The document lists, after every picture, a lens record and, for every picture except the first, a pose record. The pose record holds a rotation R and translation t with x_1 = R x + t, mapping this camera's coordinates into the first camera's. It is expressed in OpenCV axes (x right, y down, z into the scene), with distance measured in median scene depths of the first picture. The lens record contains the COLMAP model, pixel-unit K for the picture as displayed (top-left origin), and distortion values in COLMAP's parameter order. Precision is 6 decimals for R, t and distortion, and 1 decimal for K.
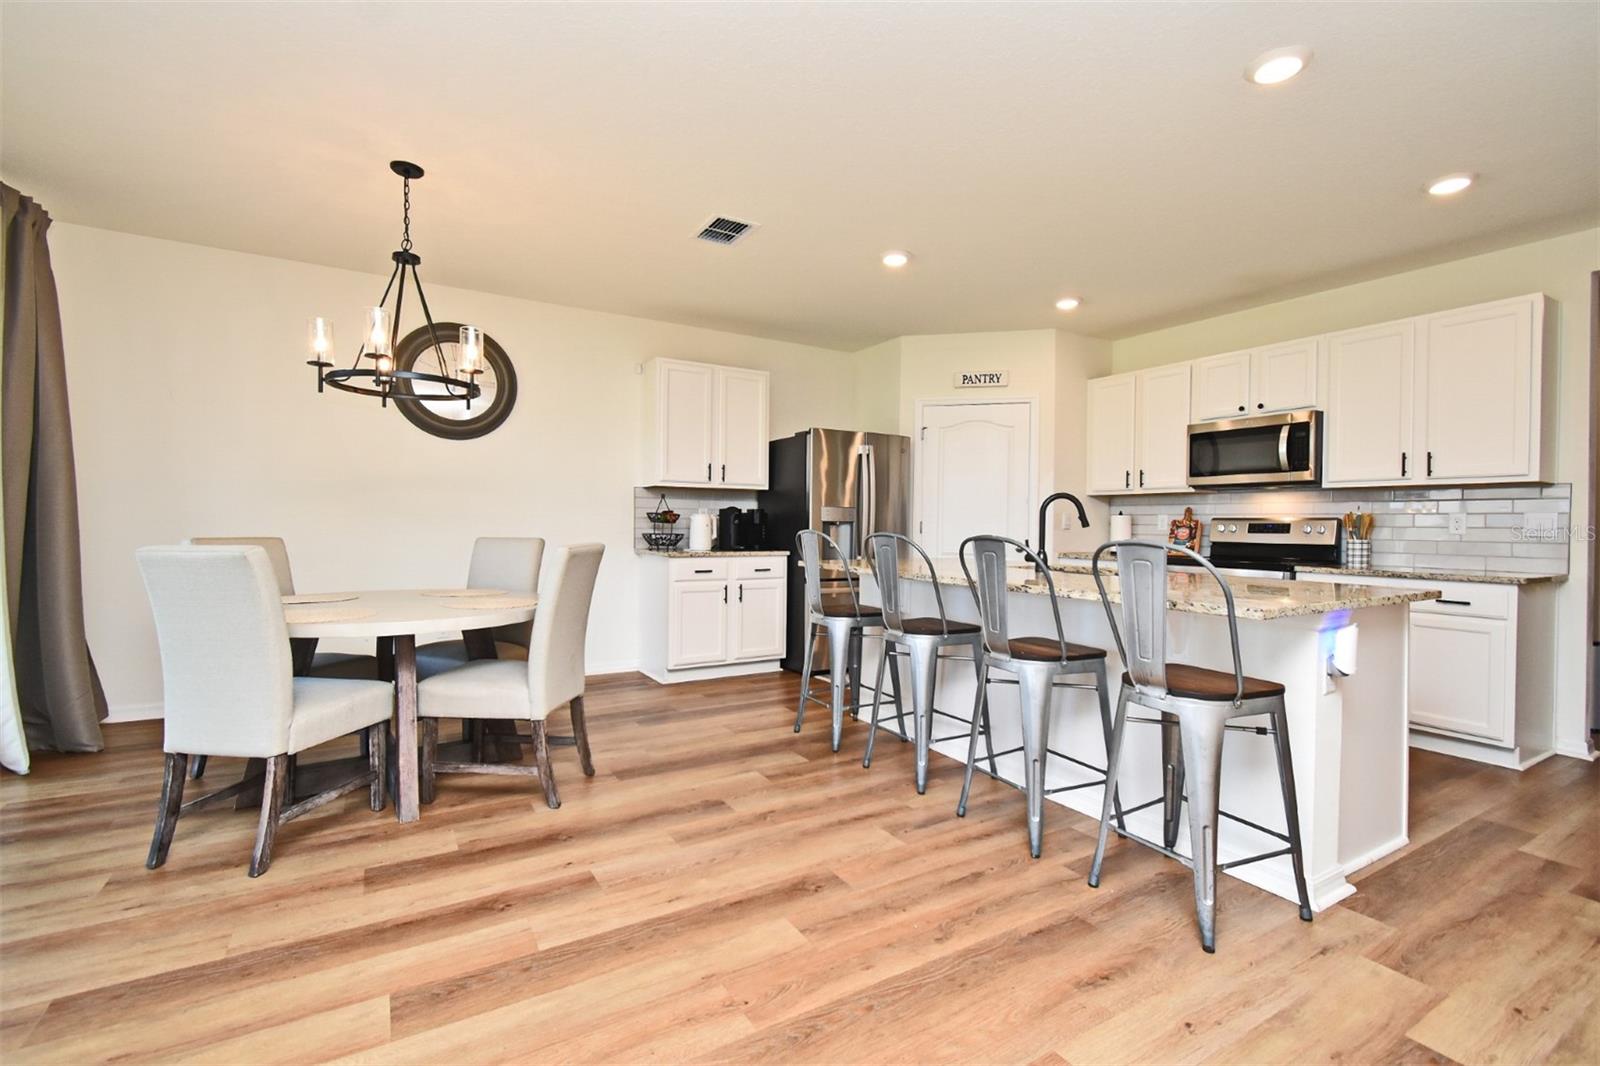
lens RADIAL K [[698.5, 0, 800.0], [0, 698.5, 533.0], [0, 0, 1]] dist [-0.000413, -0.000140]
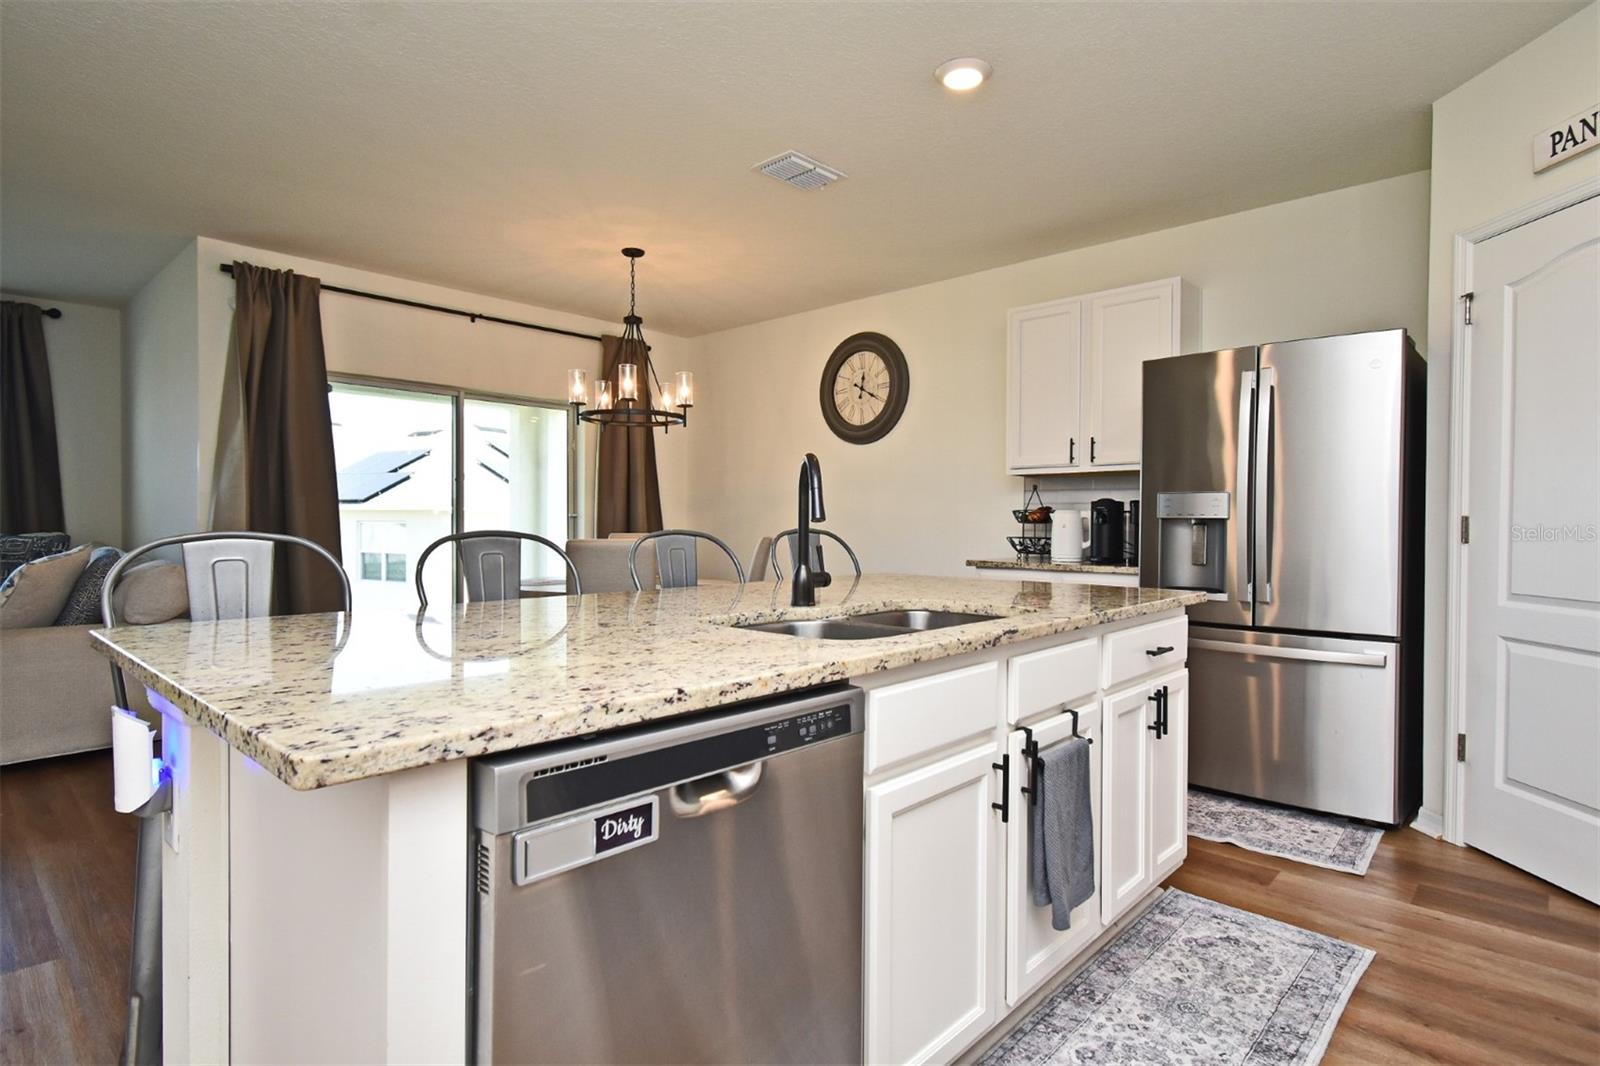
lens RADIAL K [[835.4, 0, 800.0], [0, 835.4, 533.0], [0, 0, 1]] dist [0.000183, 0.000947]
pose [[0.280086, 0.004868, -0.959963, 0.654334], [-0.011053, 0.999937, 0.001846, -0.003977], [0.959911, 0.010093, 0.280122, 0.559078]]
